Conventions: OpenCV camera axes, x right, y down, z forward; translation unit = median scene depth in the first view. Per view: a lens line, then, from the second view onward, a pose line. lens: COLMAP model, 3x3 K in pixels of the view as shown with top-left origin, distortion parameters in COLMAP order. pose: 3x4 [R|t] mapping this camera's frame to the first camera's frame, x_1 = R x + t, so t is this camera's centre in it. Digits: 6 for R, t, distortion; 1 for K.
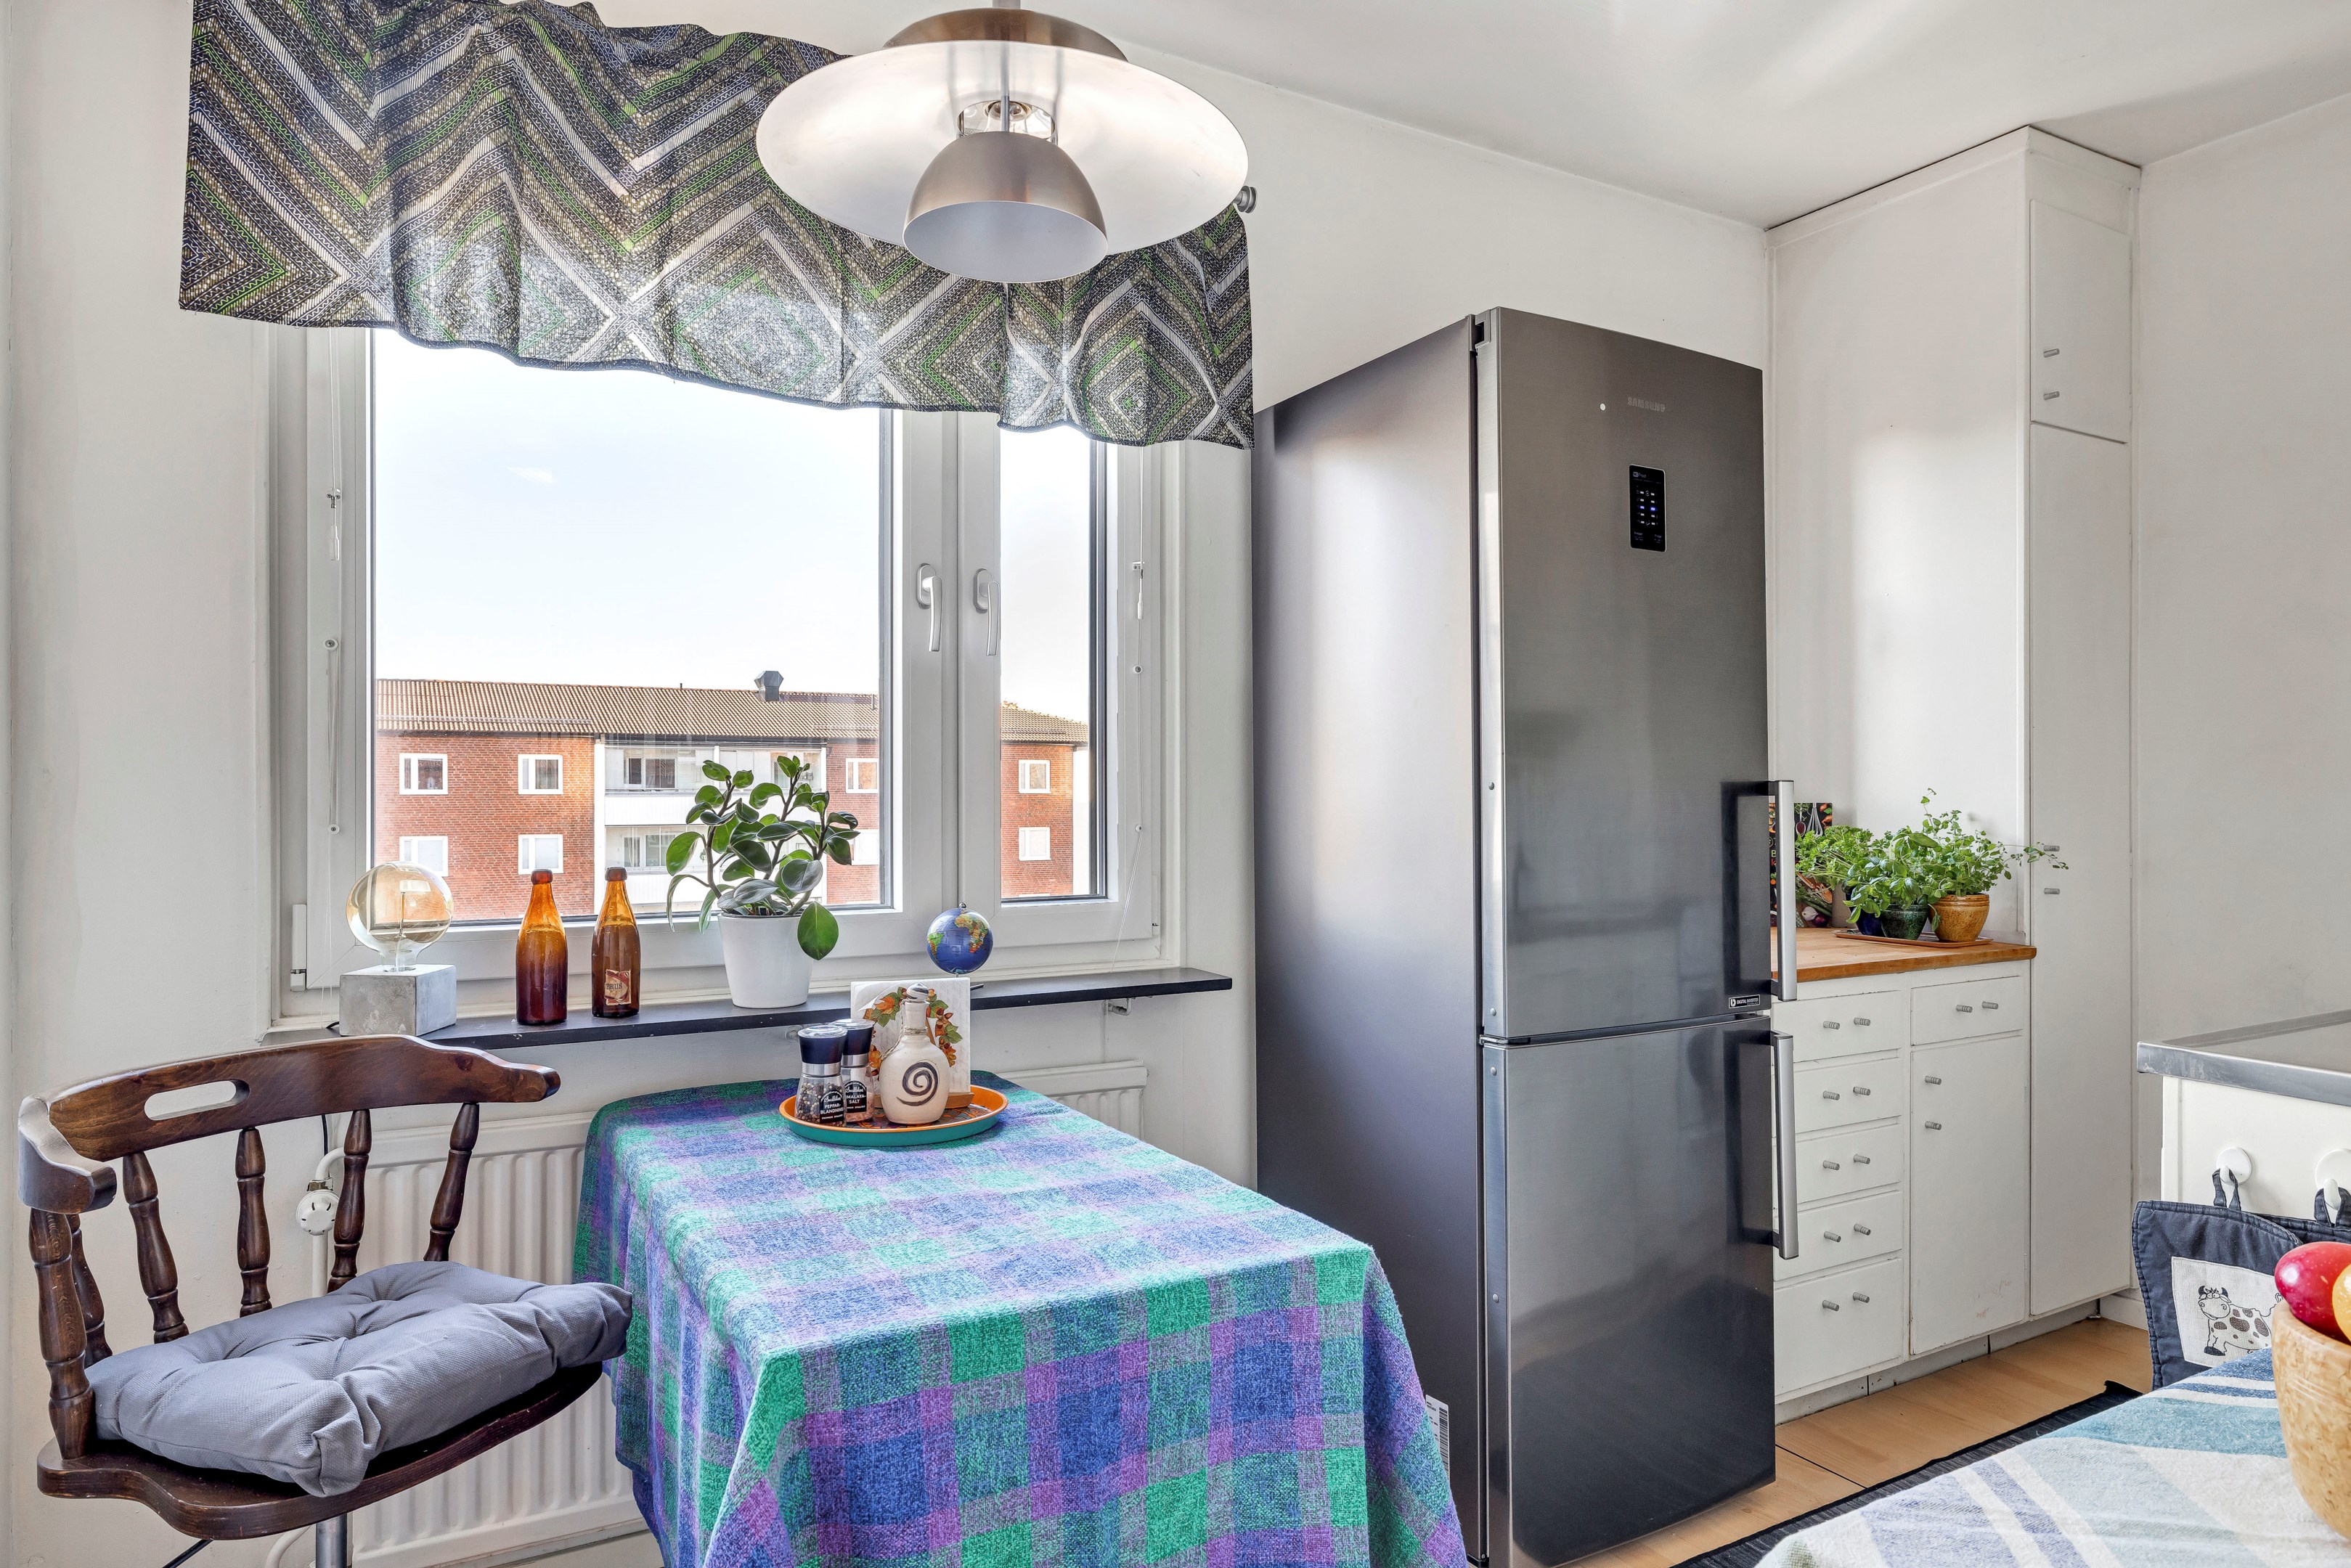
lens RADIAL K [[1417.6, 0, 1176.8], [0, 1417.6, 789.5], [0, 0, 1]] dist [-0.001814, 0.000245]
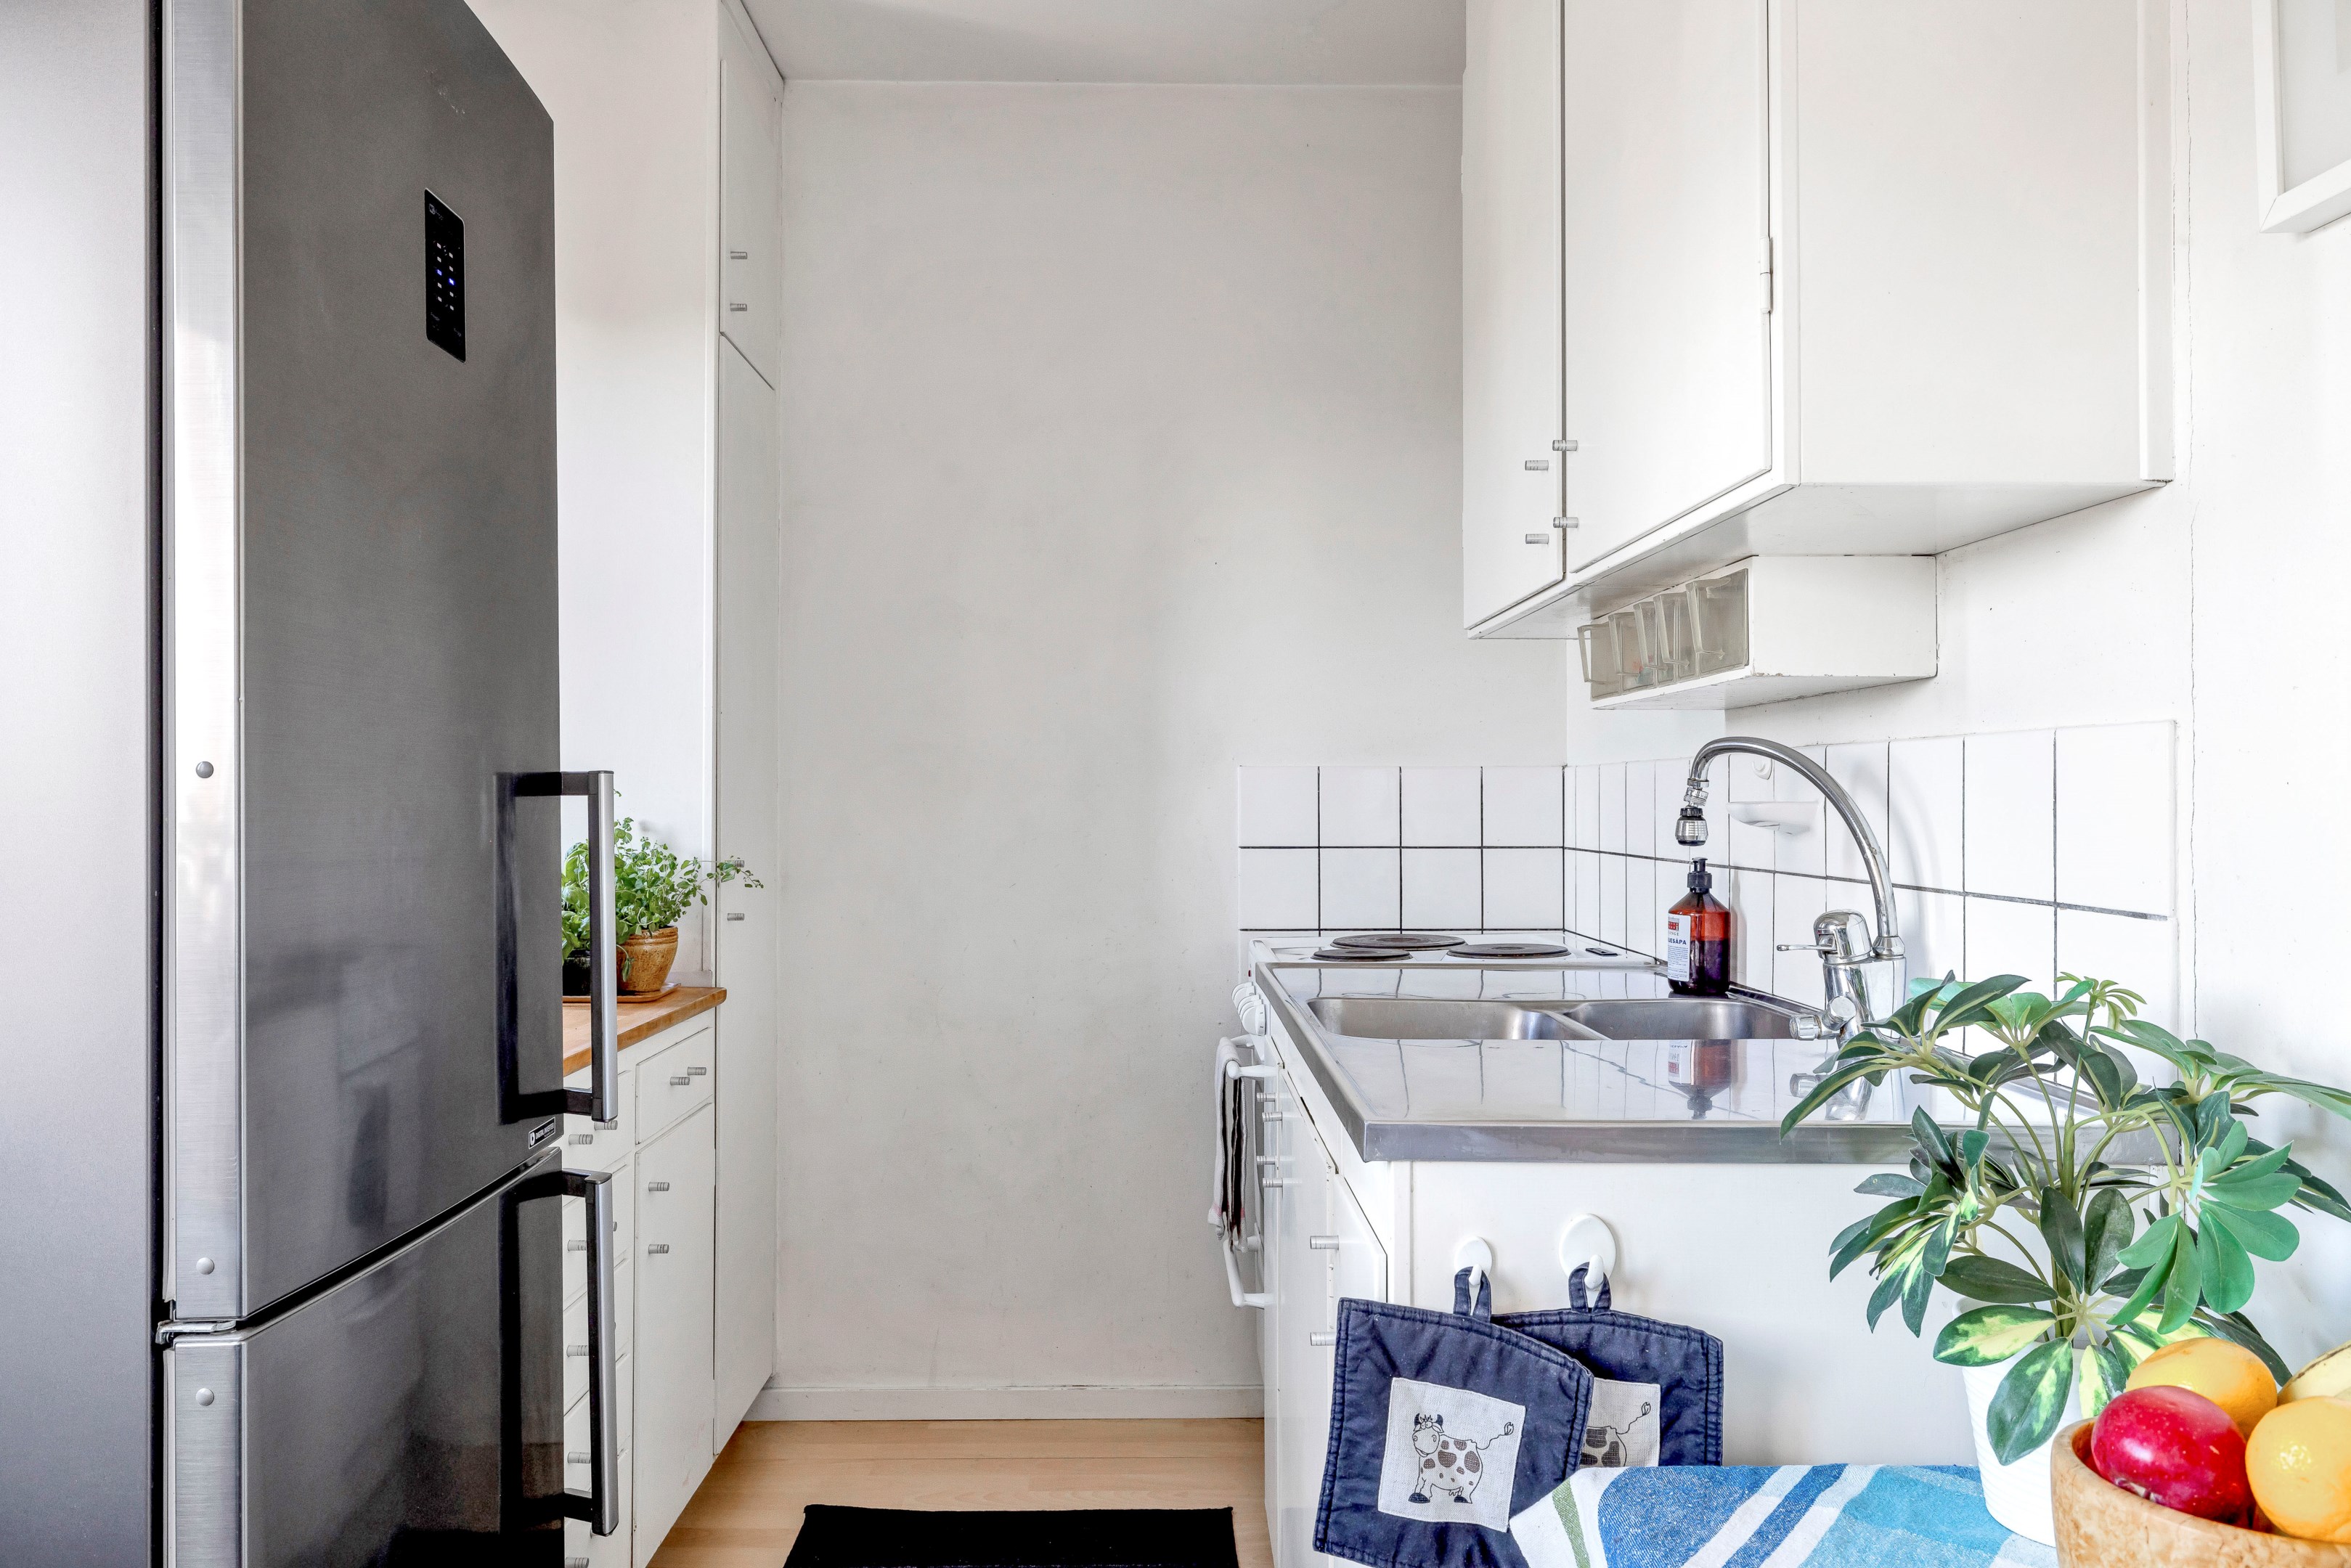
lens RADIAL K [[1570.1, 0, 1178.1], [0, 1570.1, 776.9], [0, 0, 1]] dist [0.004218, -0.000644]
pose [[0.467327, 0.019373, 0.883872, -0.071076], [-0.009557, 0.999812, -0.016861, 0.005172], [-0.884033, -0.000568, 0.467424, 0.434340]]
